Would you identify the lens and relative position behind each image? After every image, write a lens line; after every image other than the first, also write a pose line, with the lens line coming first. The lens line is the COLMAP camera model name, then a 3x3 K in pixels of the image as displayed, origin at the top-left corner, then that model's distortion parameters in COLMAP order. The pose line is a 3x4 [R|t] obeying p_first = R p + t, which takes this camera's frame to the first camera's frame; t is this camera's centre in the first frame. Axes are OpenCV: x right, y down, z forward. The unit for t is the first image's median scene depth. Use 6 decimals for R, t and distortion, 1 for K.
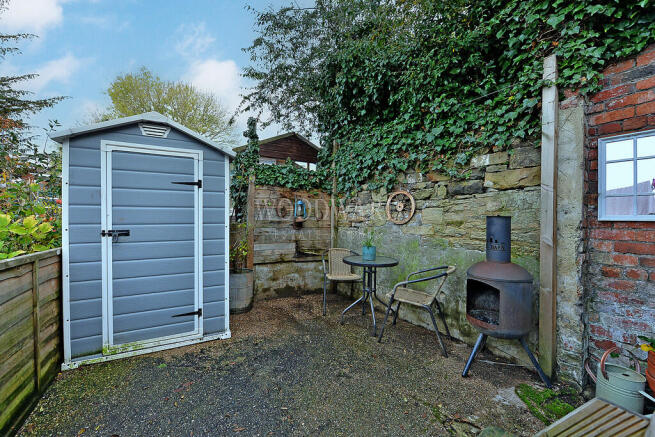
lens RADIAL K [[260.1, 0, 326.6], [0, 260.1, 216.8], [0, 0, 1]] dist [-0.010362, -0.000175]
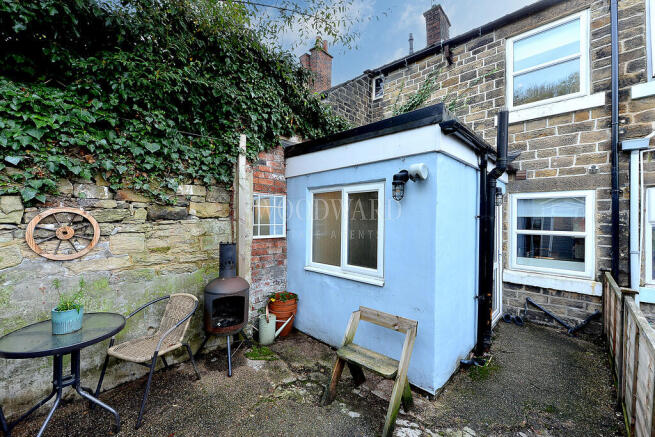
lens RADIAL K [[260.1, 0, 326.6], [0, 260.1, 216.8], [0, 0, 1]] dist [-0.010362, -0.000175]
pose [[-0.186406, -0.013969, 0.982374, -0.557730], [-0.028905, 0.999544, 0.008728, -0.122985], [-0.982048, -0.026768, -0.186725, 0.589471]]
